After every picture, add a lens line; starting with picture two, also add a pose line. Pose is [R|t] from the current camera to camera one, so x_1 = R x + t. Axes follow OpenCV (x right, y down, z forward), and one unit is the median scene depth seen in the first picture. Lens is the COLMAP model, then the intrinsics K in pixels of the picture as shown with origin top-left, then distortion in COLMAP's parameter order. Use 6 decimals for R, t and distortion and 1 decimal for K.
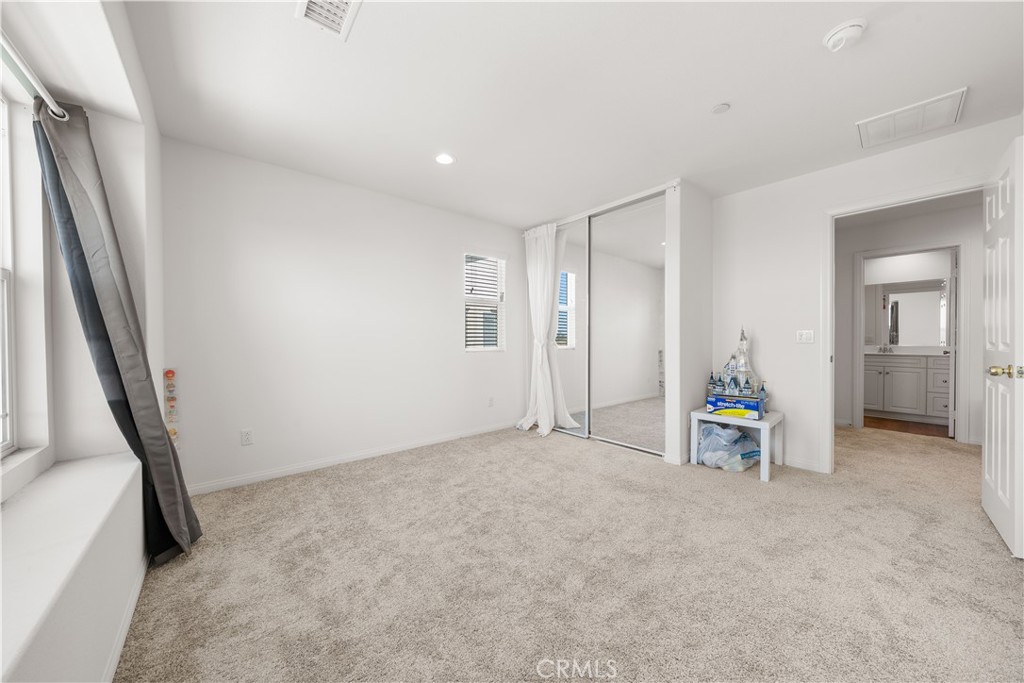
lens RADIAL K [[348.1, 0, 511.8], [0, 348.1, 344.7], [0, 0, 1]] dist [-0.008723, -0.000127]
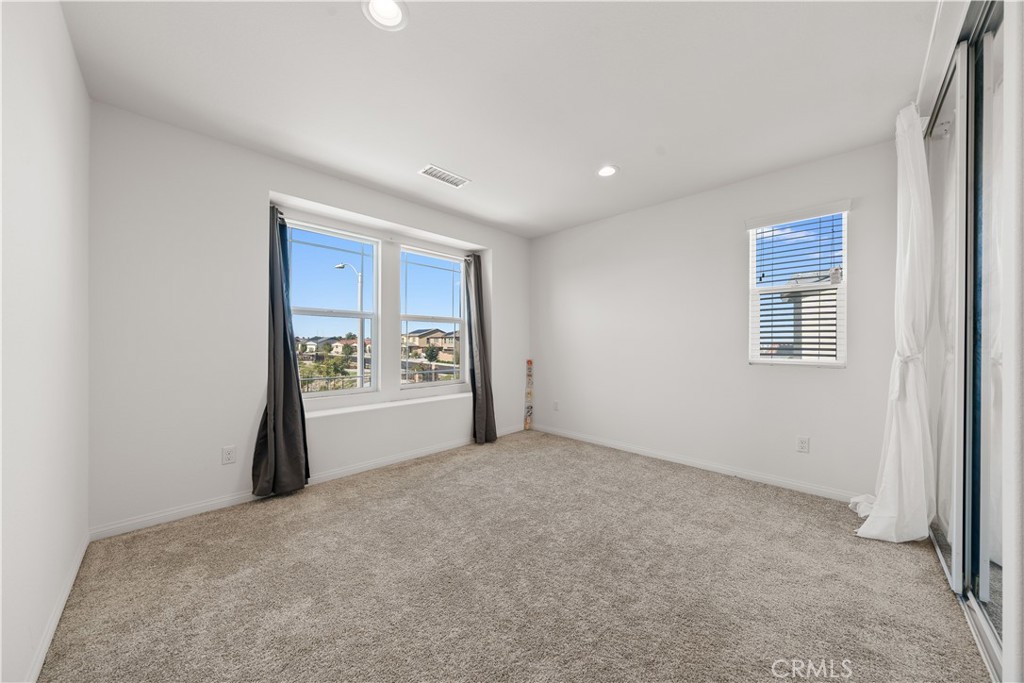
lens RADIAL K [[348.1, 0, 511.8], [0, 348.1, 344.7], [0, 0, 1]] dist [-0.008723, -0.000127]
pose [[0.086399, 0.002456, -0.996258, 0.824716], [-0.023440, 0.999725, 0.000432, -0.011154], [0.995985, 0.023315, 0.086433, 0.648130]]
